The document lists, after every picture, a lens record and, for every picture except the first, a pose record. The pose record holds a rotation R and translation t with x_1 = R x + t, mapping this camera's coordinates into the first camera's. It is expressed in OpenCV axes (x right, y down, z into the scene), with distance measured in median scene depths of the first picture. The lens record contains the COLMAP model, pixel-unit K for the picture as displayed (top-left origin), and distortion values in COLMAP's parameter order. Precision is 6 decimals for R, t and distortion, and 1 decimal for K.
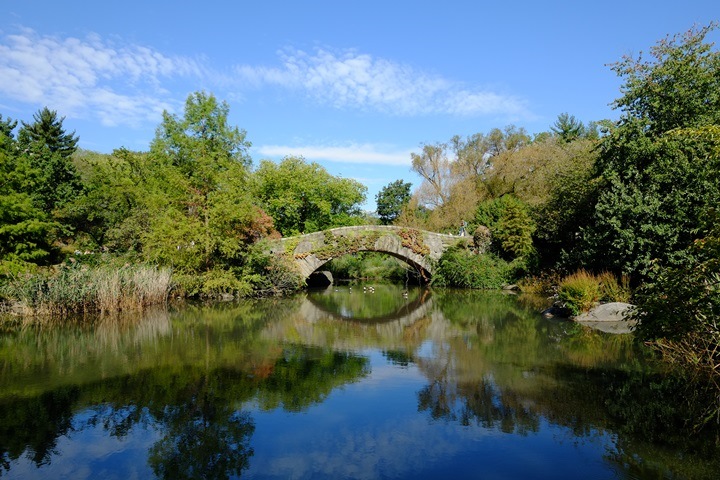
lens RADIAL K [[447.3, 0, 360.0], [0, 447.3, 240.0], [0, 0, 1]] dist [-0.000374, -0.000483]
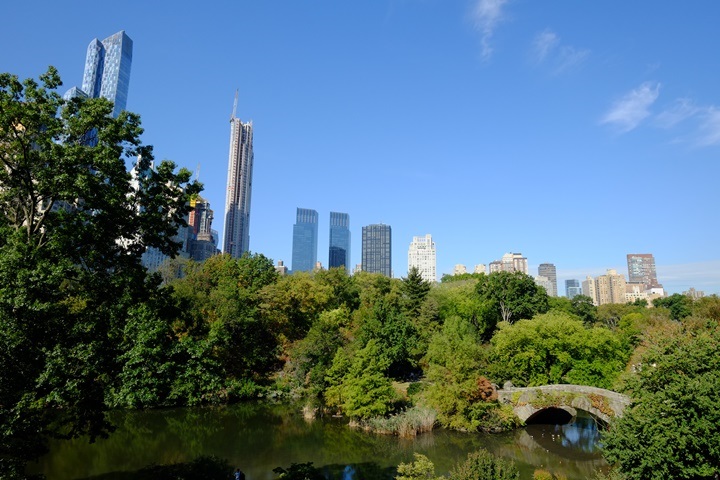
lens RADIAL K [[447.3, 0, 360.0], [0, 447.3, 240.0], [0, 0, 1]] dist [-0.000374, -0.000483]
pose [[0.698816, -0.107182, -0.707225, 0.639360], [0.014926, 0.990680, -0.135393, -0.328003], [0.715145, 0.084059, 0.693903, -0.552547]]
